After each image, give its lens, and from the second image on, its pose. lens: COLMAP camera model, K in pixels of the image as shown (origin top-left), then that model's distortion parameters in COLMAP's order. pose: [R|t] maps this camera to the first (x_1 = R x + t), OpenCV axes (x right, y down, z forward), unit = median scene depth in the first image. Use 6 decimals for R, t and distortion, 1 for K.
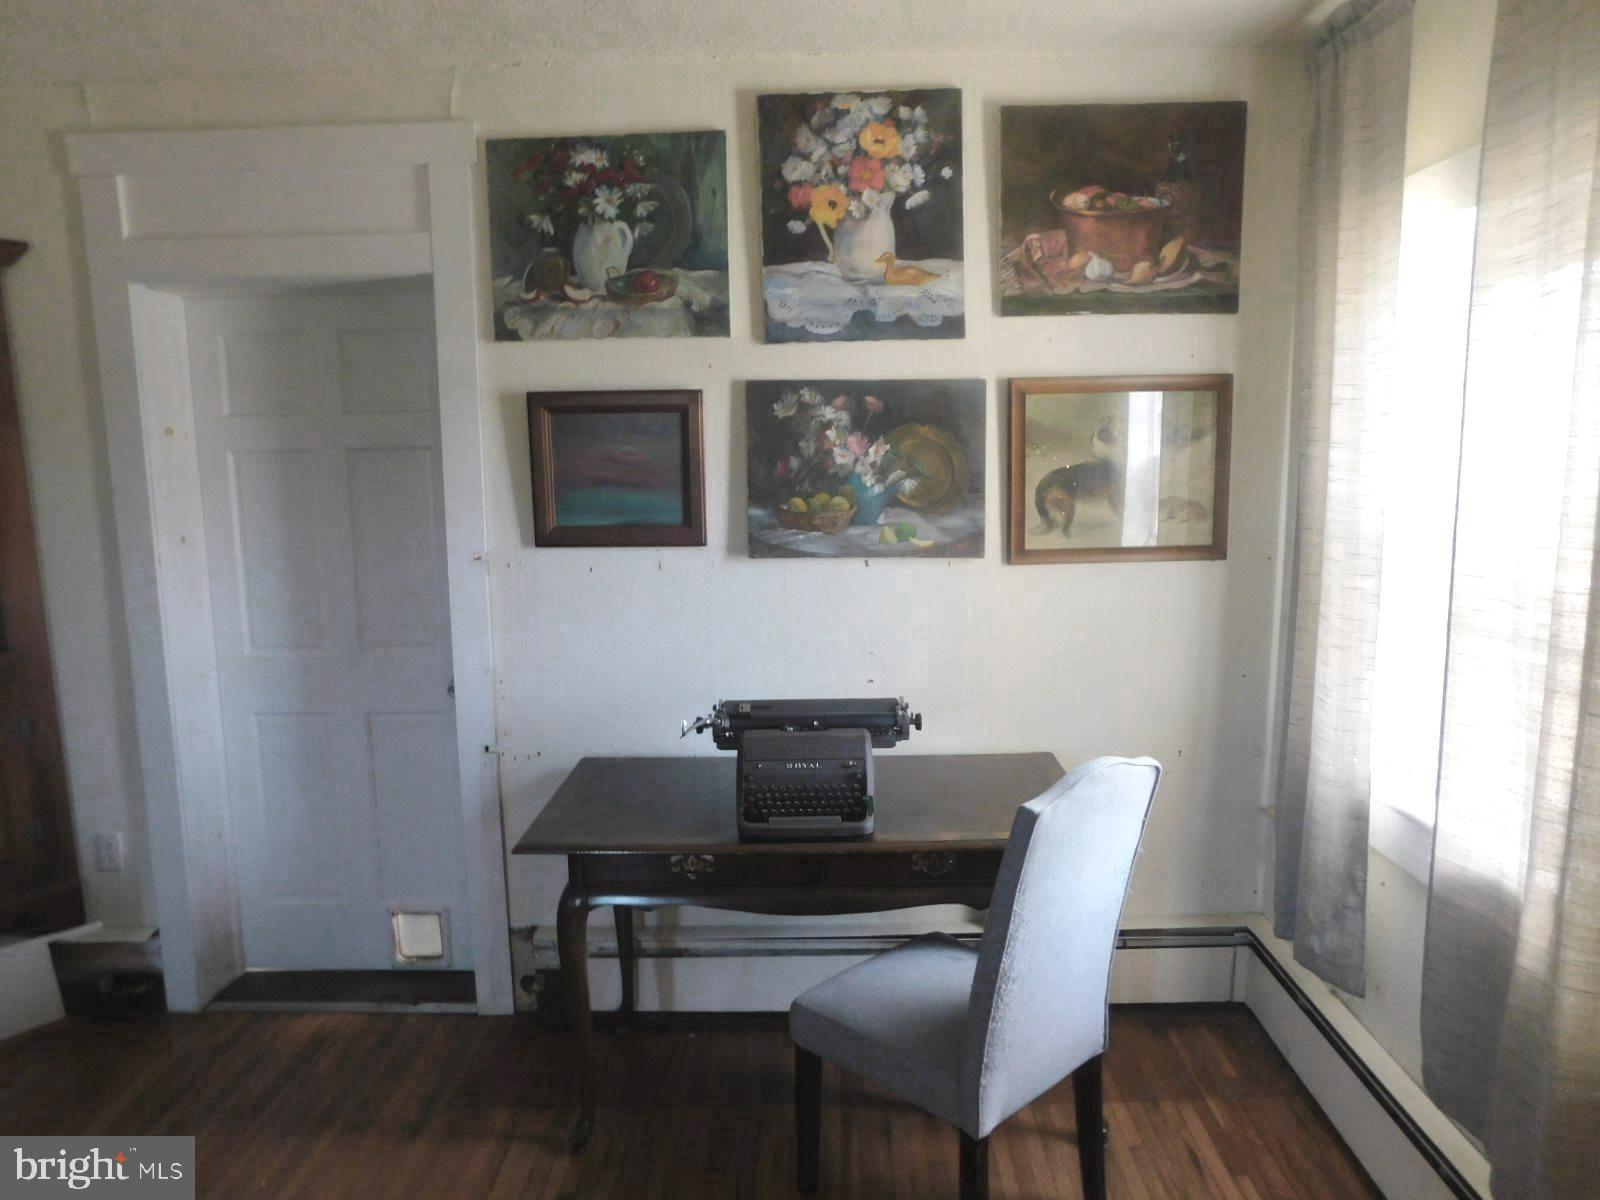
lens RADIAL K [[1055.6, 0, 799.7], [0, 1055.6, 597.4], [0, 0, 1]] dist [-0.072353, 0.061355]
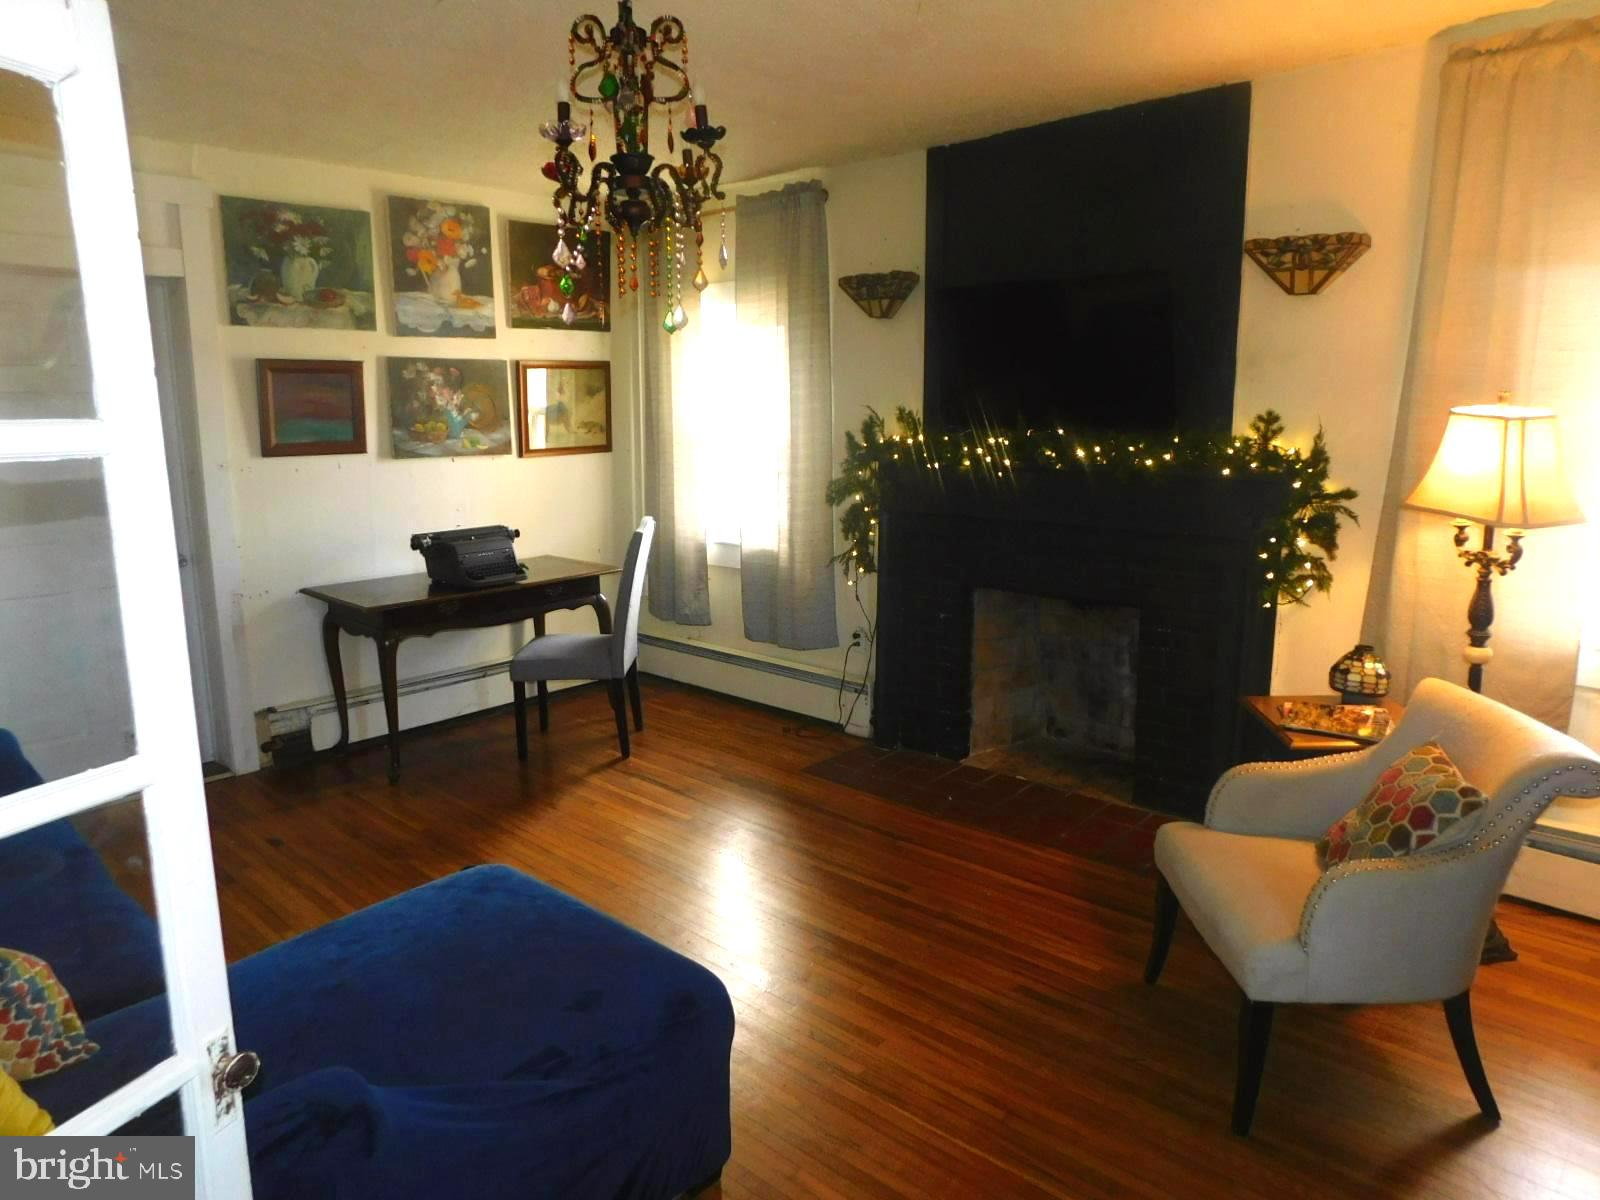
lens RADIAL K [[1055.6, 0, 815.7], [0, 1055.6, 591.5], [0, 0, 1]] dist [-0.072353, 0.061355]
pose [[0.652349, -0.124579, 0.747610, -0.933832], [0.098801, 0.991960, 0.079084, 0.115062], [-0.751451, 0.022274, 0.659413, -0.672844]]
